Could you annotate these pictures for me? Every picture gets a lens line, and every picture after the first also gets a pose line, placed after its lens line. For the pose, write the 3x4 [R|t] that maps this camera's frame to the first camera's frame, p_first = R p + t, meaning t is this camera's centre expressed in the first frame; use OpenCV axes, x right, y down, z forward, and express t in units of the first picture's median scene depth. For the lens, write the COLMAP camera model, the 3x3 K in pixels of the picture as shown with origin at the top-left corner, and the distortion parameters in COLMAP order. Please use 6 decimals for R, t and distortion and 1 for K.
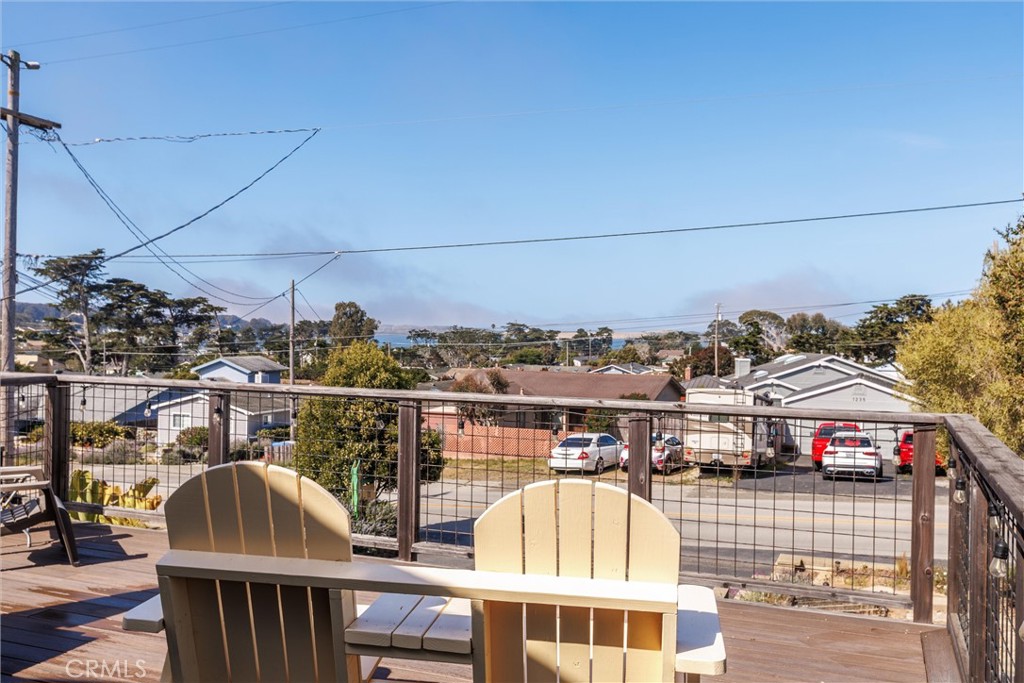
lens RADIAL K [[911.7, 0, 512.0], [0, 911.7, 341.5], [0, 0, 1]] dist [-0.010241, 0.008772]
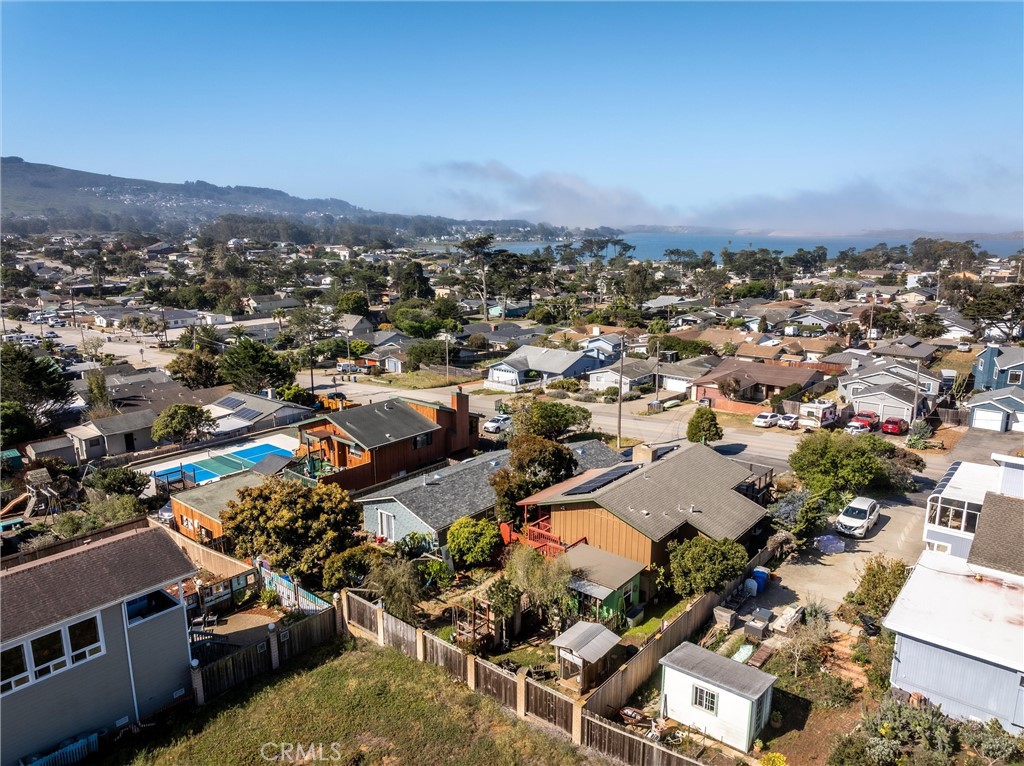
lens RADIAL K [[717.2, 0, 514.2], [0, 717.2, 383.8], [0, 0, 1]] dist [-0.026970, 0.010879]
pose [[0.953560, 0.051296, -0.296803, -0.016846], [0.009865, 0.979545, 0.200985, -0.444007], [0.301041, -0.194579, 0.933549, -1.331537]]
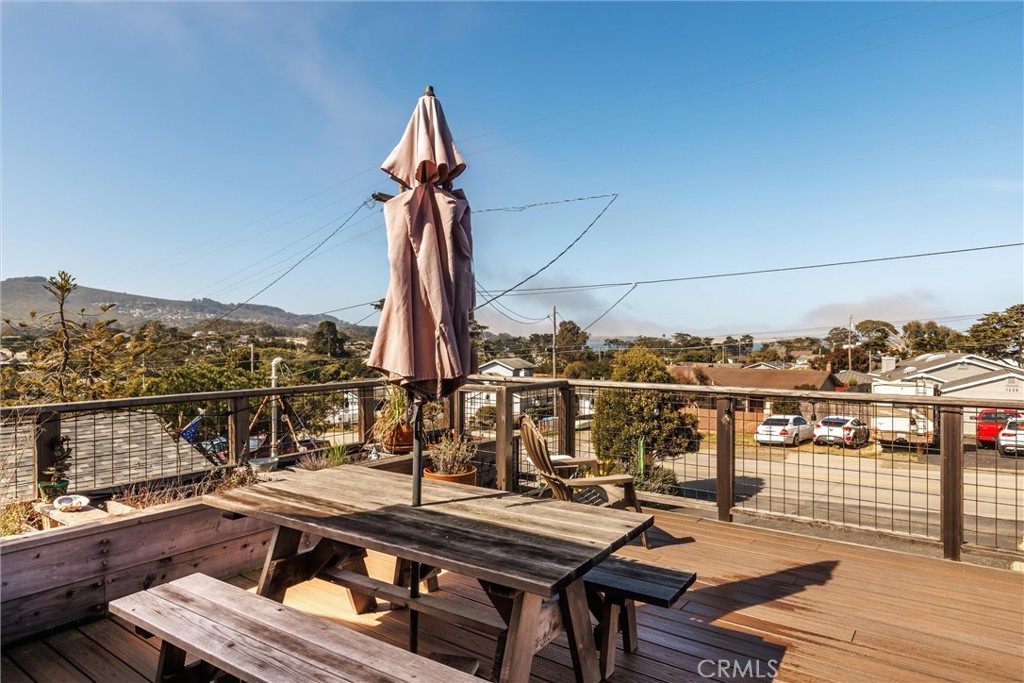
lens RADIAL K [[620.3, 0, 513.8], [0, 620.3, 342.0], [0, 0, 1]] dist [-0.005478, 0.000309]
pose [[0.967828, -0.014830, -0.251177, -0.065694], [0.012714, 0.999869, -0.010044, -0.001422], [0.251293, 0.006527, 0.967889, 0.028632]]
